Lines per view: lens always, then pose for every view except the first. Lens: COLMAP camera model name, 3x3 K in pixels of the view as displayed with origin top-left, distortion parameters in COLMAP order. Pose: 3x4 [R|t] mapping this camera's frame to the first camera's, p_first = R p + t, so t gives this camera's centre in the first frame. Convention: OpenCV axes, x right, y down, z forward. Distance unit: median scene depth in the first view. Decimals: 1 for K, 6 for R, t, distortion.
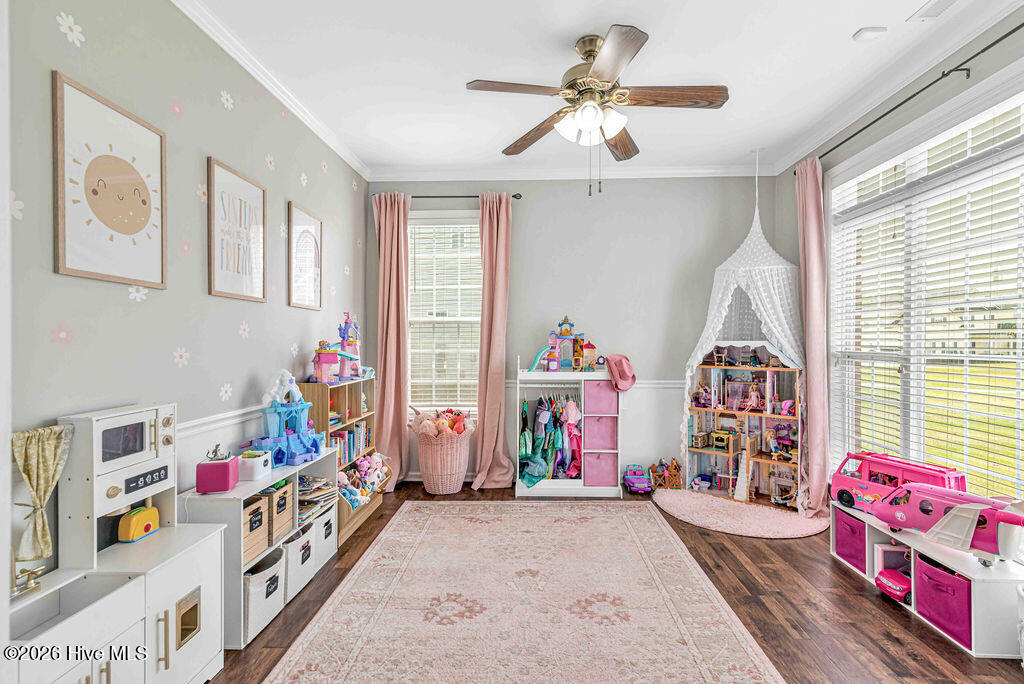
lens RADIAL K [[468.8, 0, 514.2], [0, 468.8, 344.5], [0, 0, 1]] dist [0.013171, 0.000697]
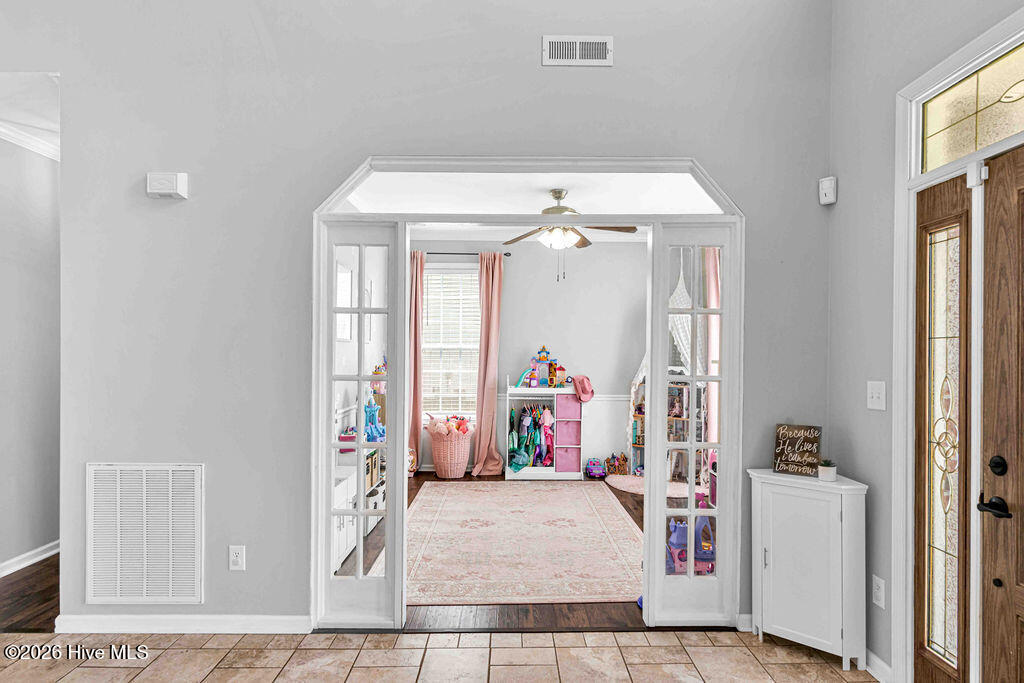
lens RADIAL K [[561.1, 0, 514.4], [0, 561.1, 350.5], [0, 0, 1]] dist [0.000425, -0.000651]
pose [[0.998522, 0.010157, 0.053395, -0.061318], [-0.009548, 0.999887, -0.011644, -0.030282], [-0.053507, 0.011117, 0.998506, -0.622208]]
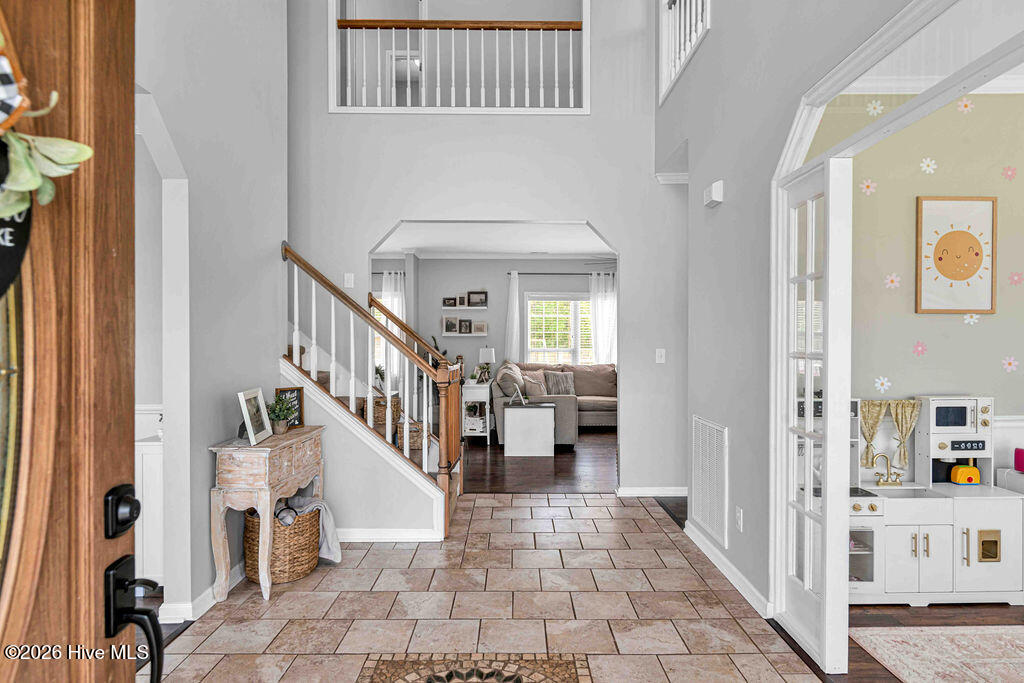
lens RADIAL K [[561.1, 0, 512.3], [0, 561.1, 346.2], [0, 0, 1]] dist [0.000425, -0.000651]
pose [[0.035907, 0.010683, -0.999298, 0.408650], [-0.003334, 0.999939, 0.010570, -0.018089], [0.999350, 0.002952, 0.035941, -0.216902]]
